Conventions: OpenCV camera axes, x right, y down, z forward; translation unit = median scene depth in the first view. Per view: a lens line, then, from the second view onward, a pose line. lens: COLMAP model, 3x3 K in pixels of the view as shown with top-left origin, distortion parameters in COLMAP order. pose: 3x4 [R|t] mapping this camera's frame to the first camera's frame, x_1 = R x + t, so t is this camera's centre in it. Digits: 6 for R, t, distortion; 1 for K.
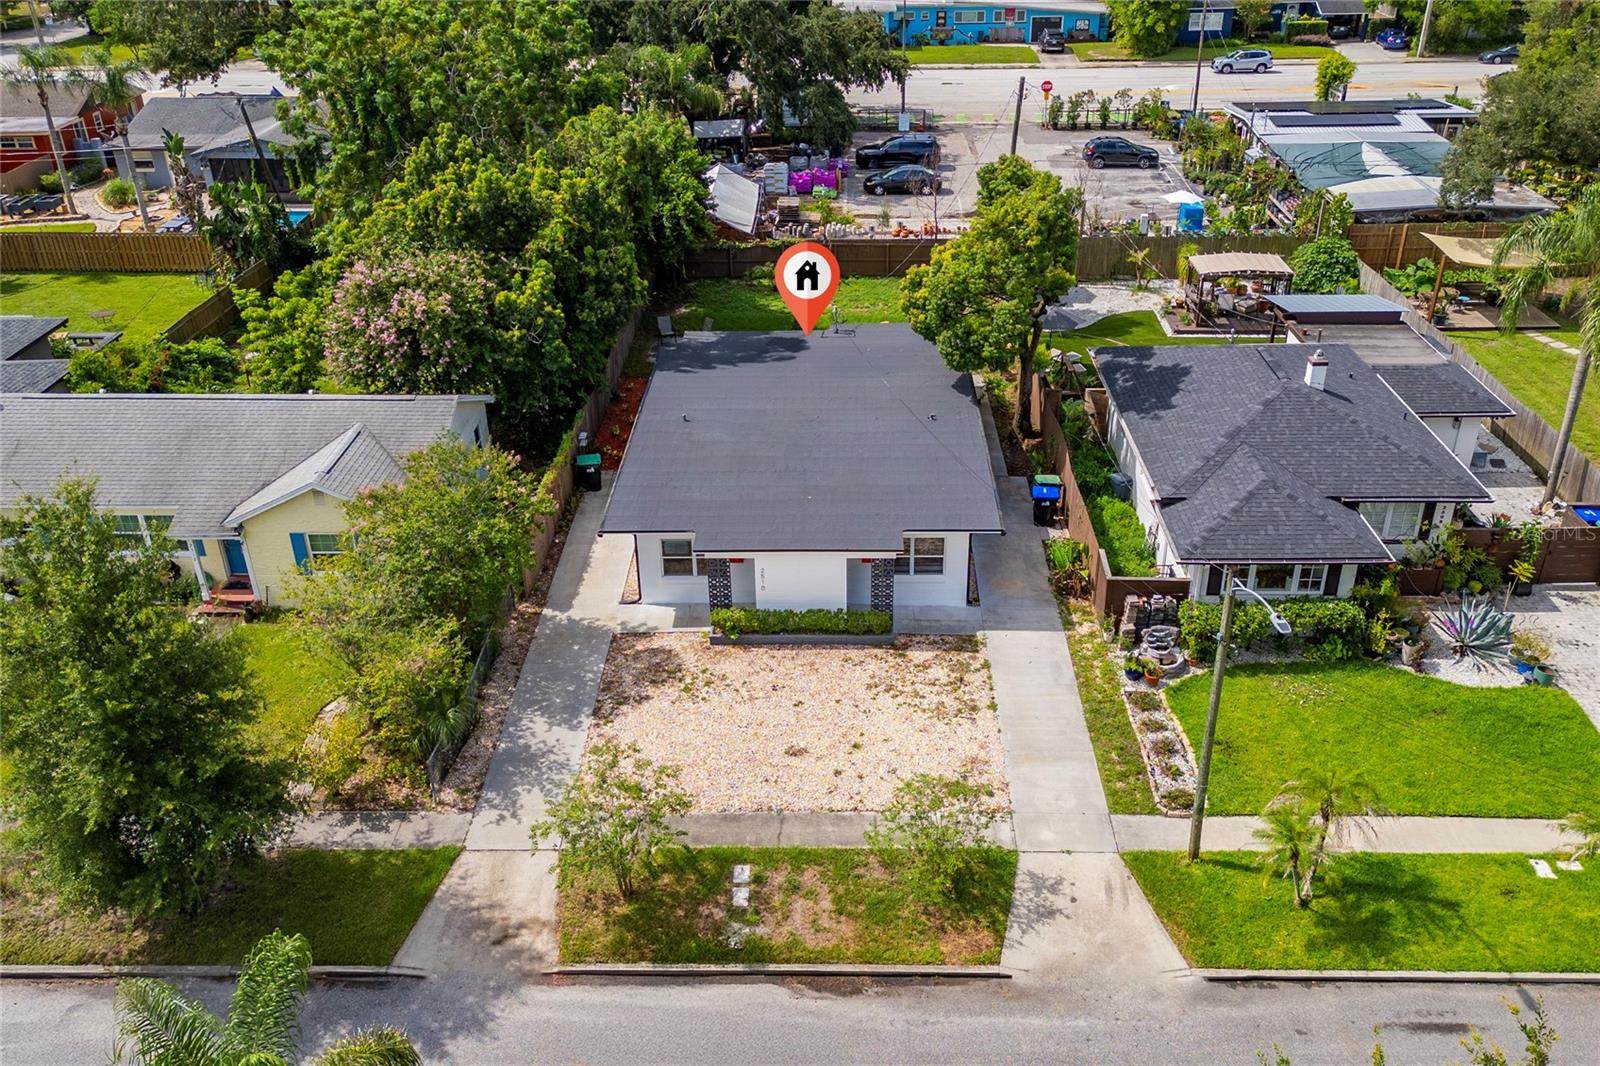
lens RADIAL K [[1285.8, 0, 833.0], [0, 1285.8, 529.4], [0, 0, 1]] dist [0.124573, -0.165134]
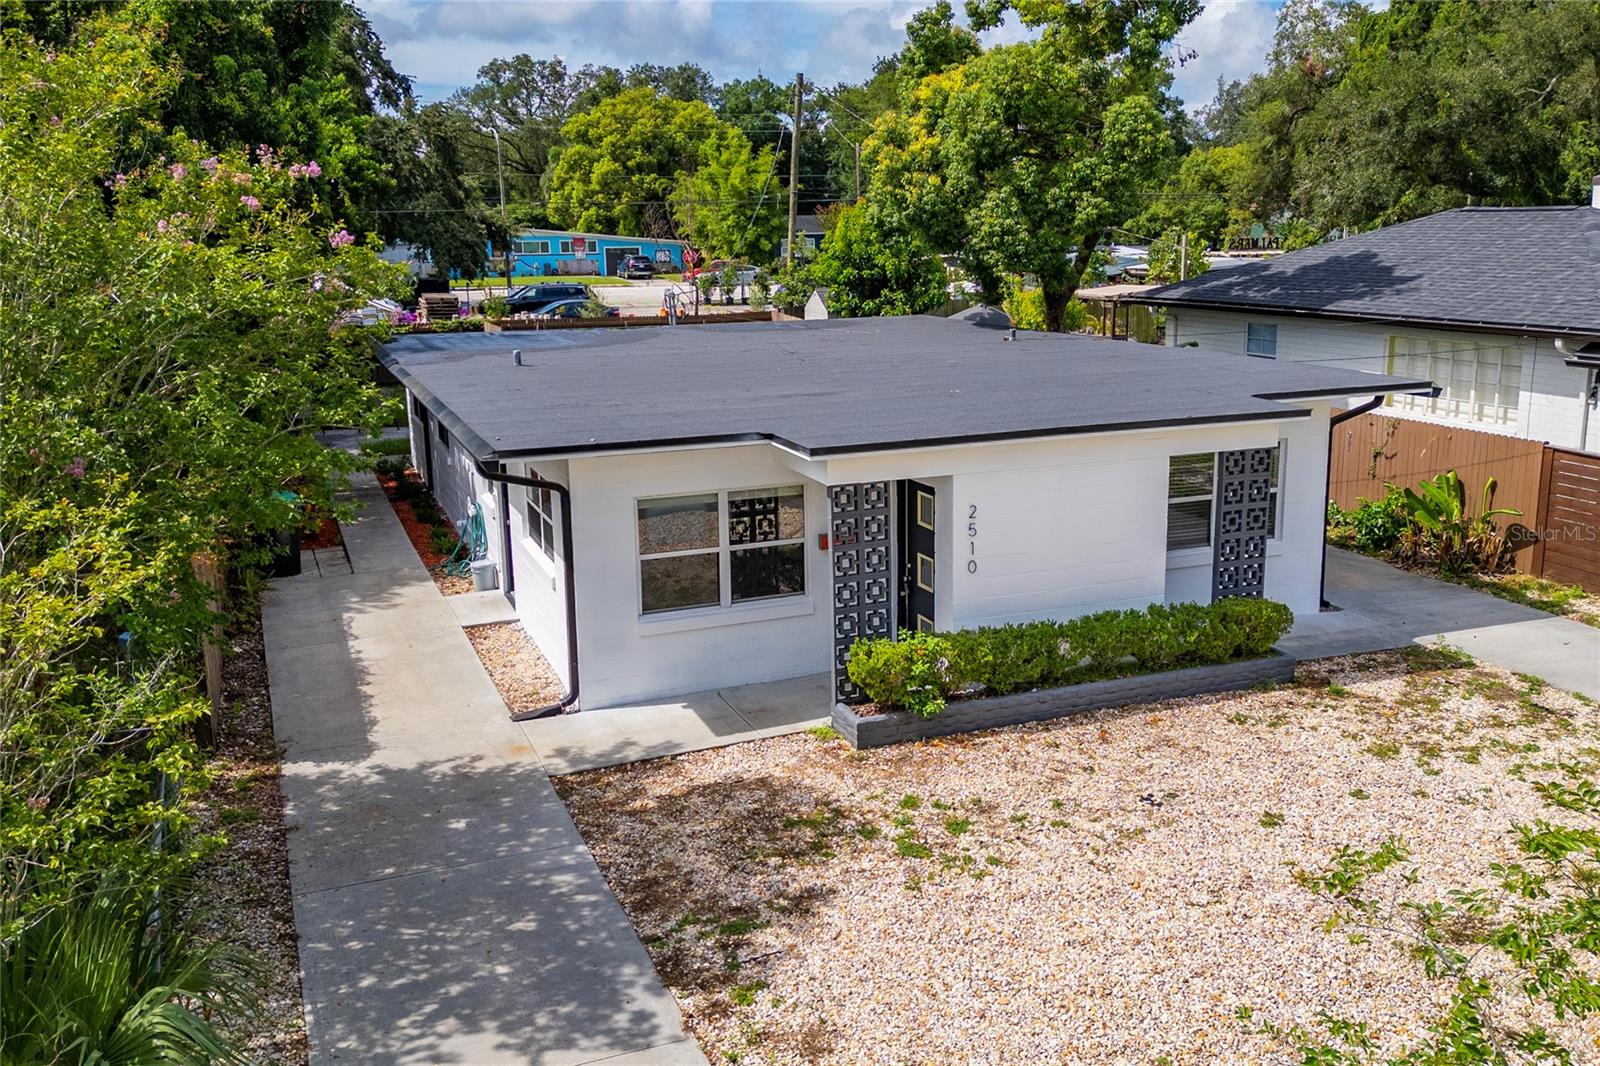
lens RADIAL K [[1373.6, 0, 847.2], [0, 1373.6, 522.2], [0, 0, 1]] dist [0.087544, -0.118320]
pose [[0.919563, -0.087664, 0.383038, -0.240178], [0.192491, 0.950320, -0.244620, 0.124674], [-0.342564, 0.298675, 0.890754, 0.681768]]
